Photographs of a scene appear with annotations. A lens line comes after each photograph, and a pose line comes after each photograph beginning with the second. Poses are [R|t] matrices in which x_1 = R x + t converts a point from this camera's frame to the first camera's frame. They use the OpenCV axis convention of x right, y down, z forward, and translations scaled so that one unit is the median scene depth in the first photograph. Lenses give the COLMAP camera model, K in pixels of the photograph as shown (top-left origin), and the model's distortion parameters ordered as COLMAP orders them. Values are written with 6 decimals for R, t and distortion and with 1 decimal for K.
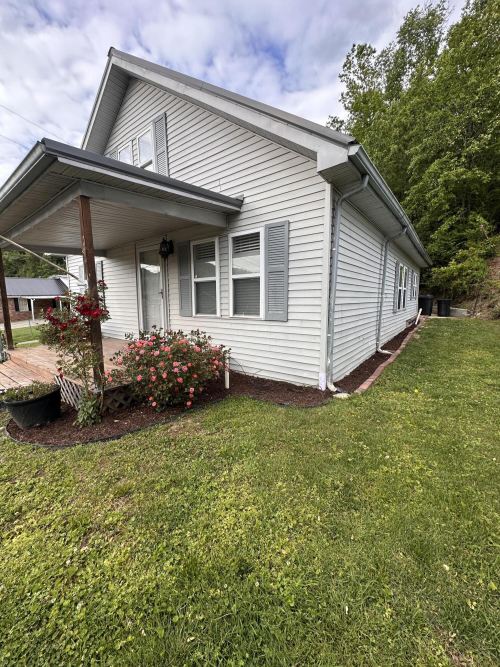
lens RADIAL K [[265.0, 0, 250.6], [0, 265.0, 333.7], [0, 0, 1]] dist [0.003726, 0.000303]
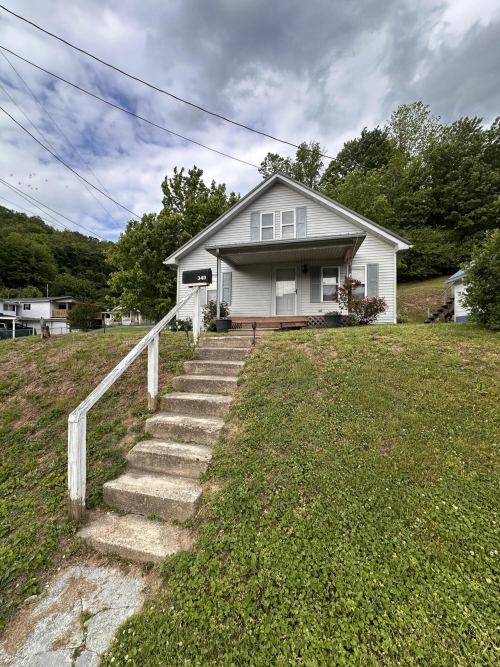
lens RADIAL K [[265.0, 0, 248.1], [0, 265.0, 333.0], [0, 0, 1]] dist [0.003726, 0.000303]
pose [[0.910838, 0.018141, 0.412365, -1.663815], [0.040087, 0.990423, -0.132117, 0.443344], [-0.410813, 0.136867, 0.901388, -0.604263]]
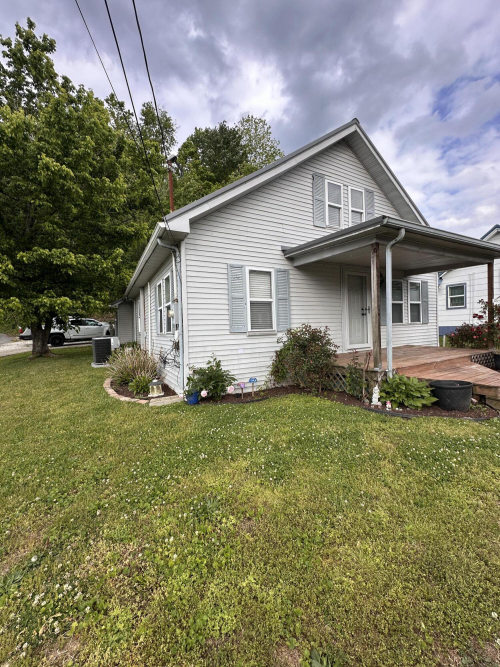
lens RADIAL K [[265.0, 0, 252.8], [0, 265.0, 333.6], [0, 0, 1]] dist [0.003726, 0.000303]
pose [[0.405803, -0.029286, 0.913491, -2.096611], [0.144451, 0.988979, -0.032464, -0.088279], [-0.902473, 0.145128, 0.405561, 1.180909]]
